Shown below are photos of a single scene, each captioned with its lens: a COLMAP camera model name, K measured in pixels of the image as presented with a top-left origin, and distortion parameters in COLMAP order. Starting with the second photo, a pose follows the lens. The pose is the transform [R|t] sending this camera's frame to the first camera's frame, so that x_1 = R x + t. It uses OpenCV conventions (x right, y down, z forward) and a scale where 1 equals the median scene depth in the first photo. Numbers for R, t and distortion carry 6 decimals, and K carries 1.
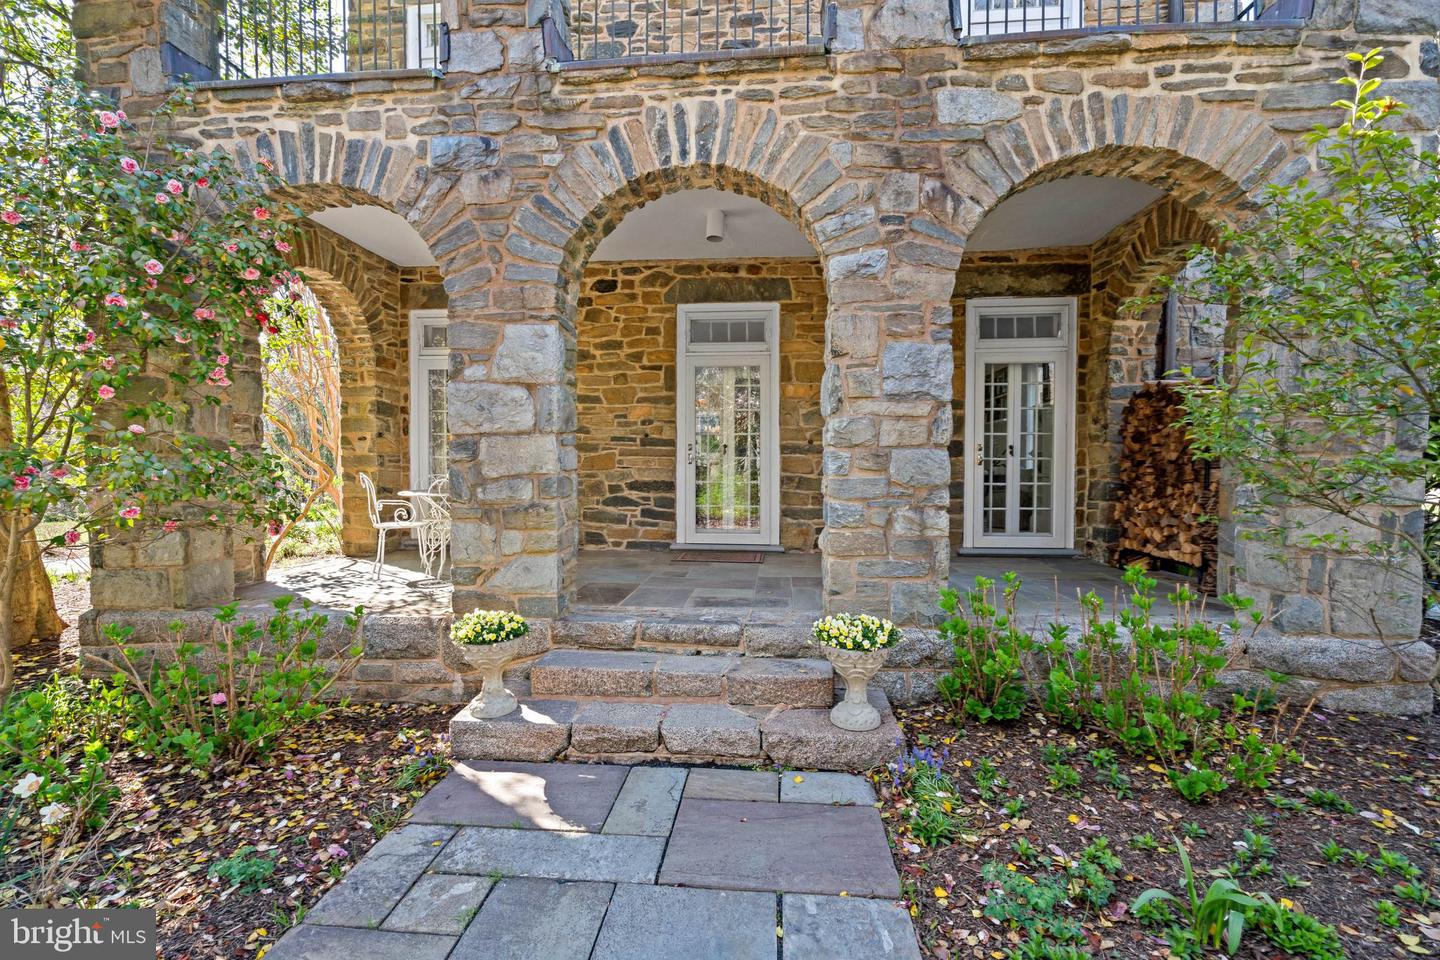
lens RADIAL K [[672.9, 0, 718.8], [0, 672.9, 478.6], [0, 0, 1]] dist [0.002226, 0.000906]
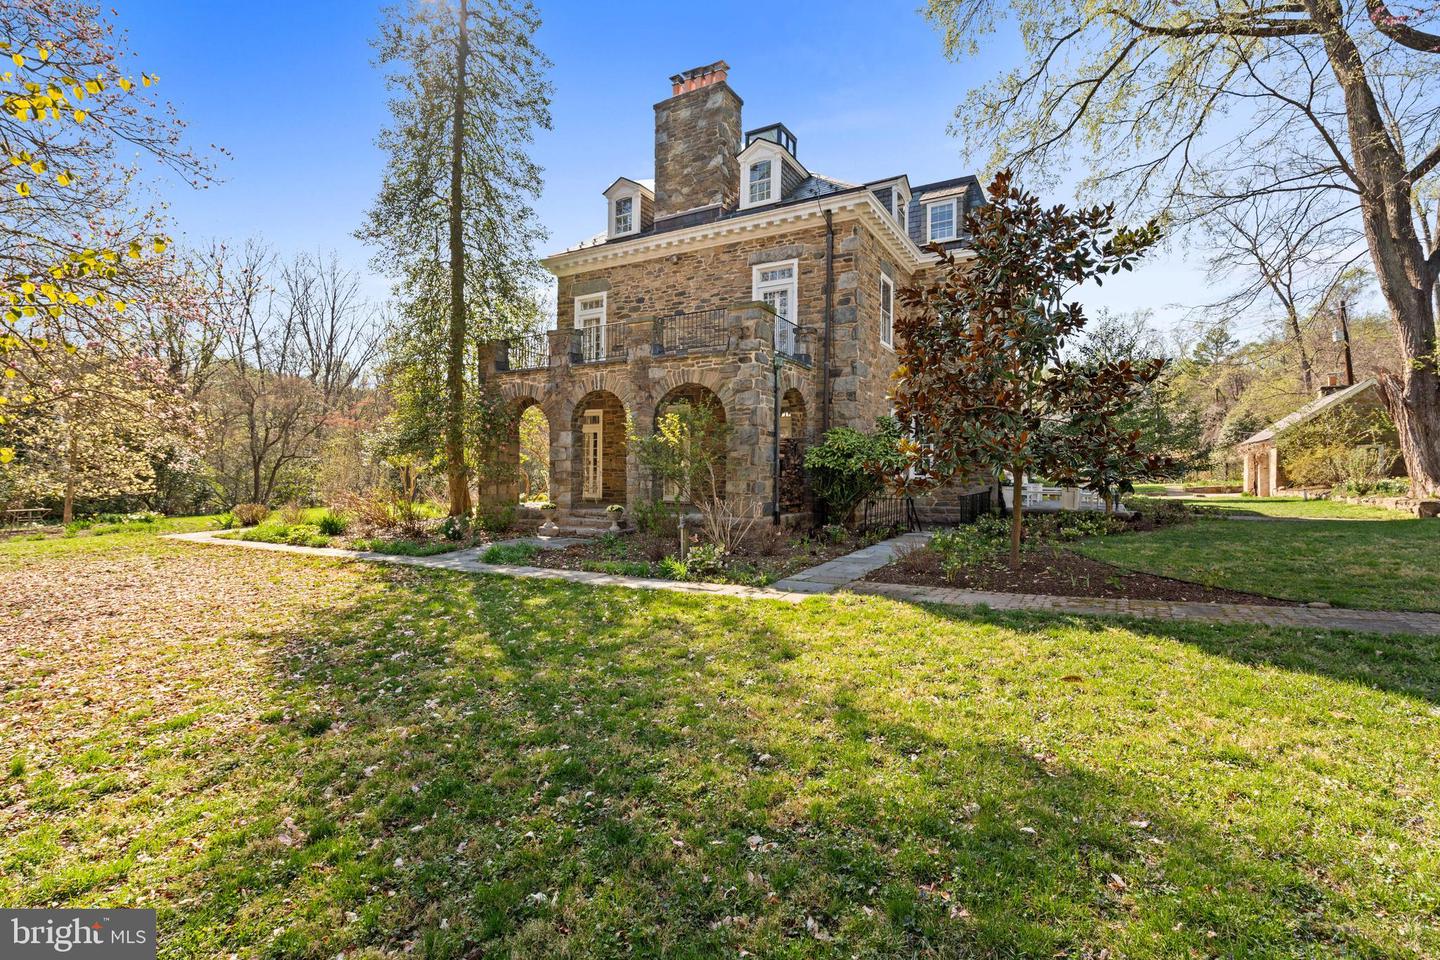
lens RADIAL K [[672.9, 0, 719.2], [0, 672.9, 475.6], [0, 0, 1]] dist [0.002226, 0.000906]
pose [[0.906197, 0.005971, -0.422814, 2.272923], [-0.011558, 0.999876, -0.010652, 0.055163], [0.422698, 0.014539, 0.906154, -2.236374]]
